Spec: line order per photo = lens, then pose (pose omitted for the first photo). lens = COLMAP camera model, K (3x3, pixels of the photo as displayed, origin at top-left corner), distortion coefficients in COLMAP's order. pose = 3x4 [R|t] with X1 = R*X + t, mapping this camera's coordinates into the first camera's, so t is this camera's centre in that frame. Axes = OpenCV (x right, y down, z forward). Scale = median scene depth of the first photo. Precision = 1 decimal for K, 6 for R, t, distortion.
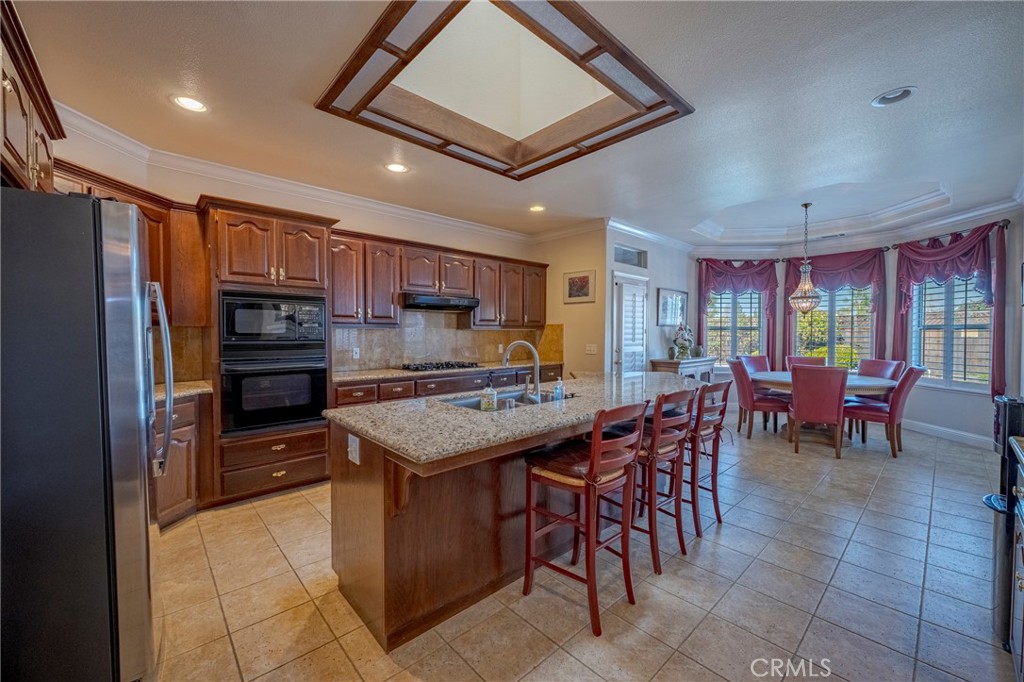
lens RADIAL K [[402.4, 0, 511.7], [0, 402.4, 344.2], [0, 0, 1]] dist [-0.001059, 0.000089]
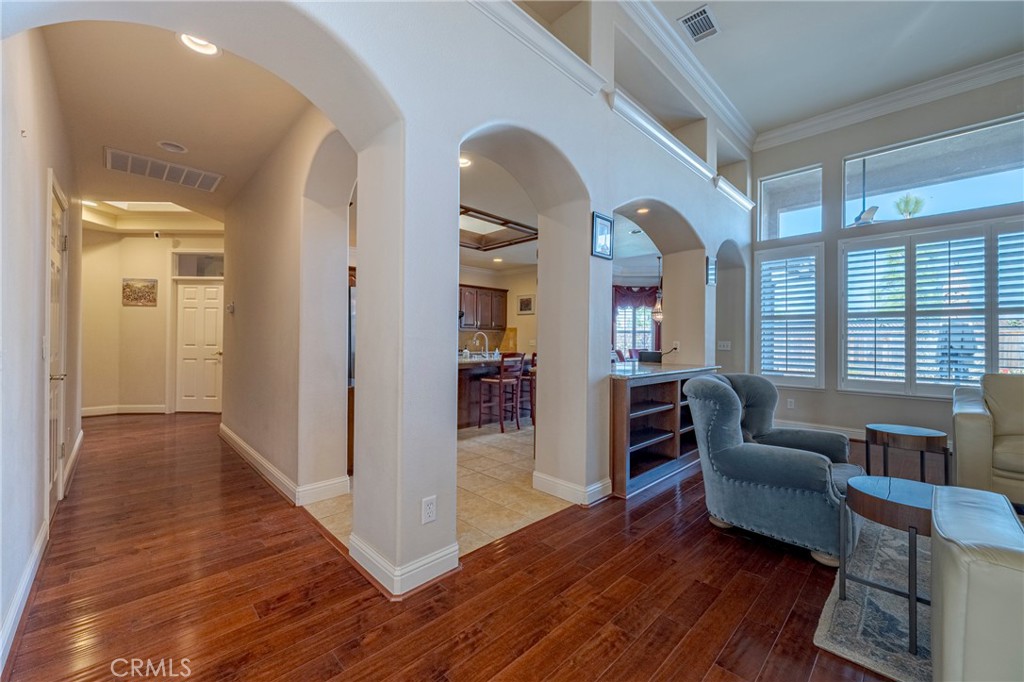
lens RADIAL K [[402.4, 0, 506.9], [0, 402.4, 339.8], [0, 0, 1]] dist [-0.001059, 0.000089]
pose [[0.999795, 0.009559, 0.017830, 0.061047], [-0.009162, 0.999711, -0.022231, 0.034324], [-0.018038, 0.022063, 0.999594, -0.593049]]
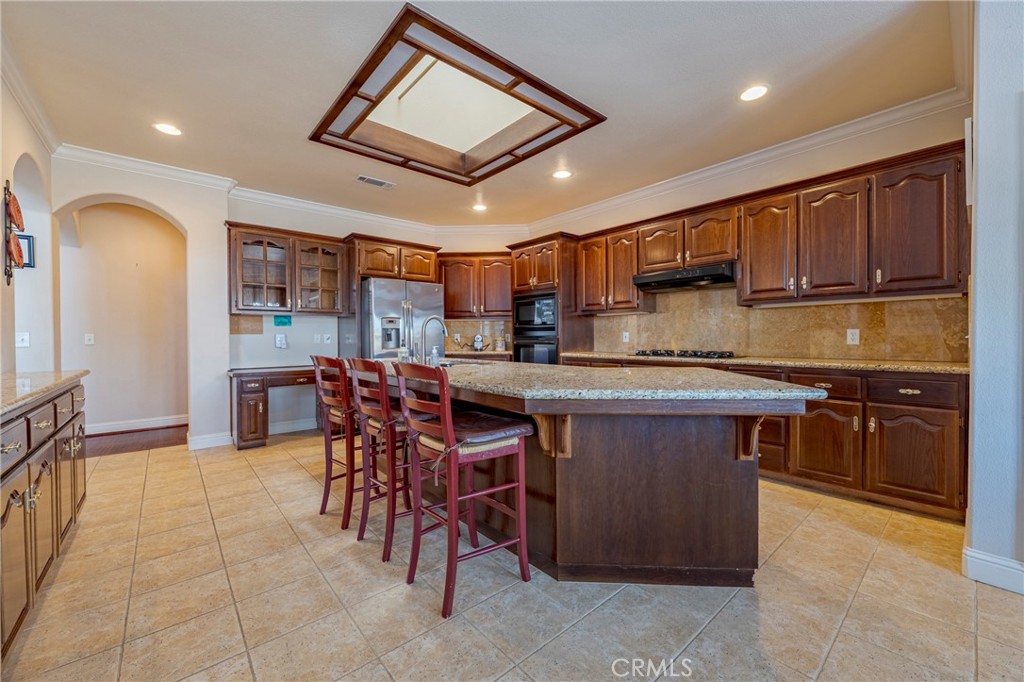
lens RADIAL K [[402.4, 0, 507.6], [0, 402.4, 340.1], [0, 0, 1]] dist [-0.001059, 0.000089]
pose [[-0.039301, 0.015196, -0.999112, 0.553917], [-0.014760, 0.999766, 0.015786, 0.014660], [0.999118, 0.015367, -0.039068, 0.563343]]
